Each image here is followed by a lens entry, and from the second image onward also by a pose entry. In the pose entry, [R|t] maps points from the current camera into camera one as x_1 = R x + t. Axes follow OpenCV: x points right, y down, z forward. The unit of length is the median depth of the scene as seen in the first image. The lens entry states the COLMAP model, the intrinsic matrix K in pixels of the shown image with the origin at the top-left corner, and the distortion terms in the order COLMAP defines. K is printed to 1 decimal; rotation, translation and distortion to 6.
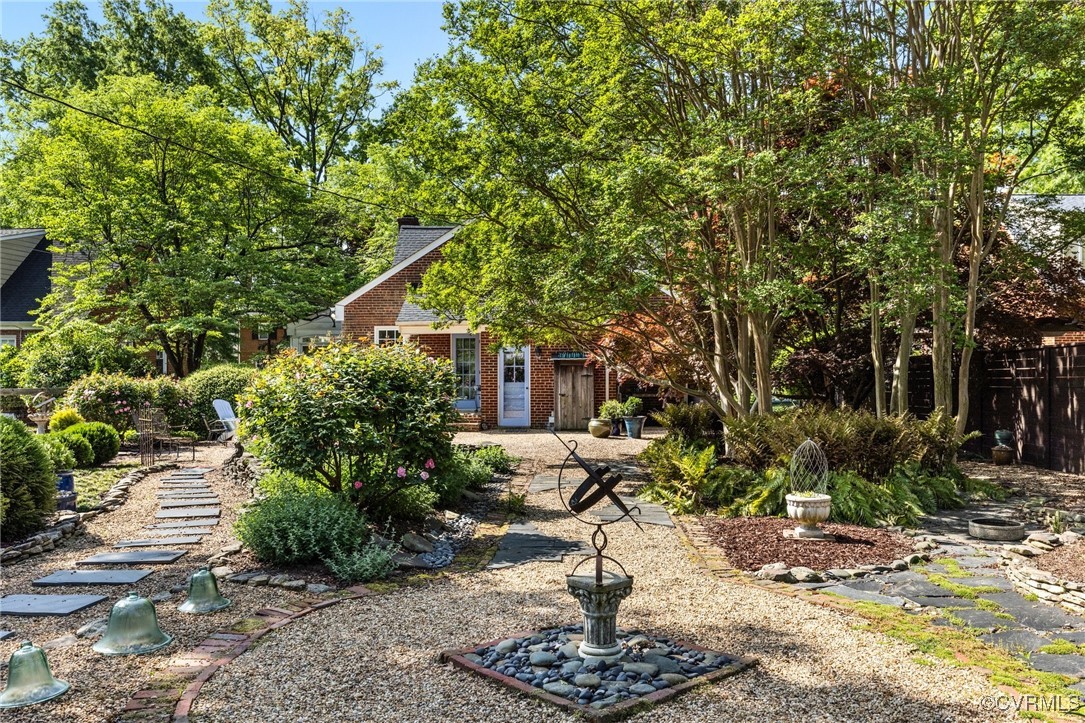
lens RADIAL K [[1494.8, 0, 542.5], [0, 1494.8, 361.5], [0, 0, 1]] dist [0.000278, -0.000093]
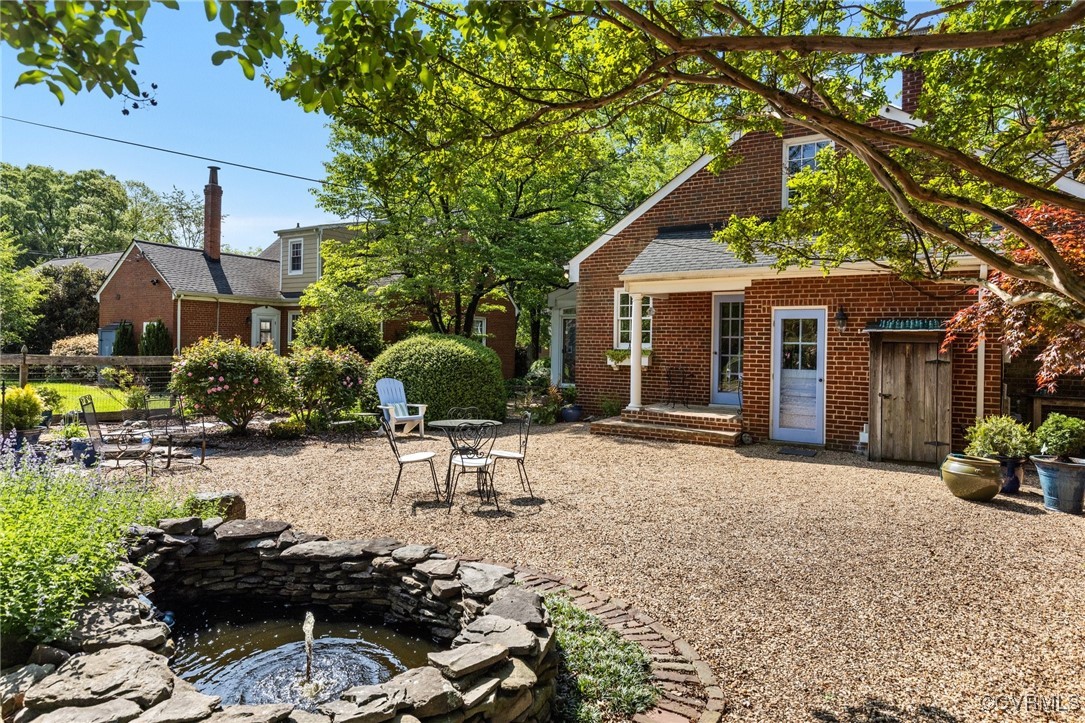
lens RADIAL K [[714.0, 0, 541.5], [0, 714.0, 347.4], [0, 0, 1]] dist [0.002536, 0.001707]
pose [[0.895170, 0.021504, -0.445207, 0.016777], [-0.023434, 0.999725, 0.001171, 0.007255], [0.445109, 0.009385, 0.895427, 0.709706]]
